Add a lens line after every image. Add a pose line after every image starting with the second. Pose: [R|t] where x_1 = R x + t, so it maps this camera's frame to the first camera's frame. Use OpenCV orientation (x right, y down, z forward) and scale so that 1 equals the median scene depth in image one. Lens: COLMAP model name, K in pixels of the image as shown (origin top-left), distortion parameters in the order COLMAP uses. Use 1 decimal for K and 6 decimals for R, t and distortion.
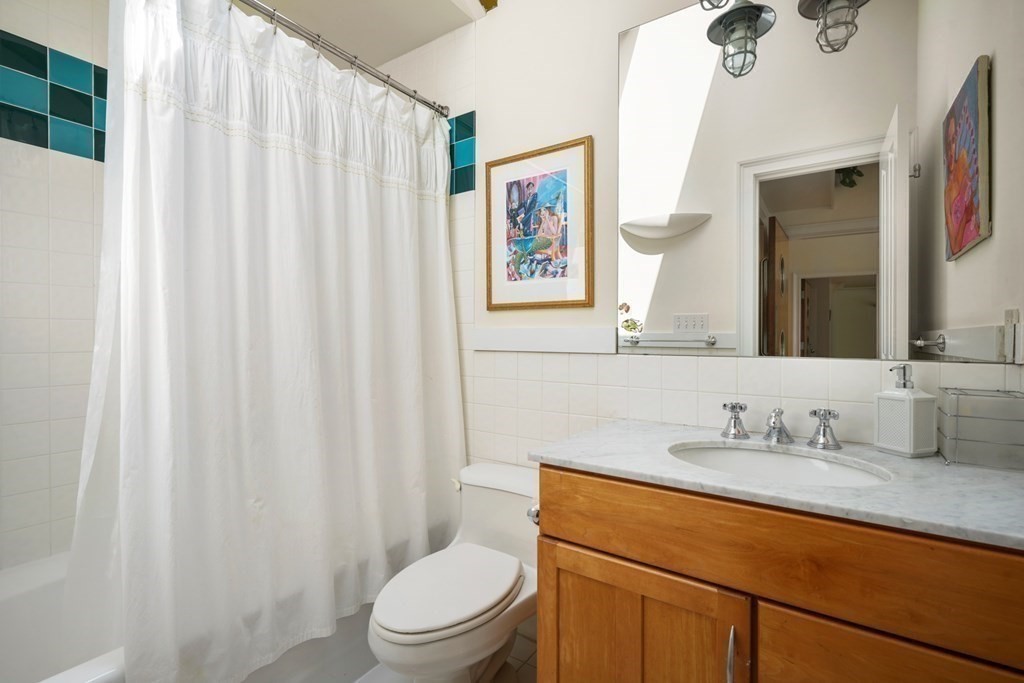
lens RADIAL K [[465.0, 0, 511.8], [0, 465.0, 332.5], [0, 0, 1]] dist [0.000838, -0.000095]
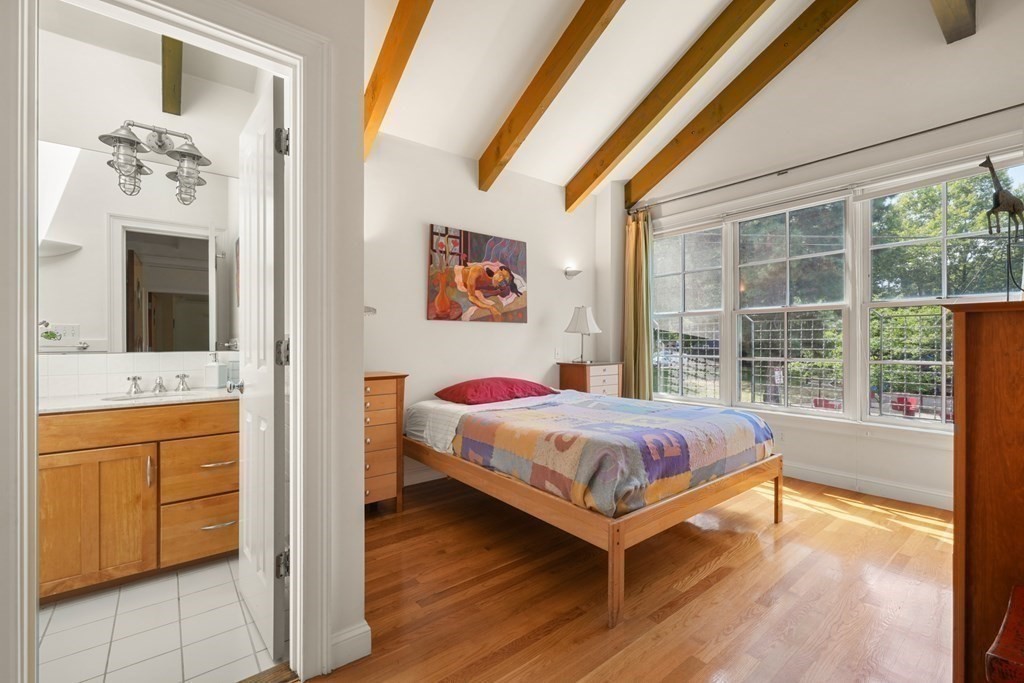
lens RADIAL K [[433.3, 0, 512.0], [0, 433.3, 341.5], [0, 0, 1]] dist [-0.000567, -0.000369]
pose [[0.298243, -0.007518, 0.954460, -0.821693], [0.000171, 0.999969, 0.007823, -0.008263], [-0.954490, -0.002170, 0.298236, -1.105818]]
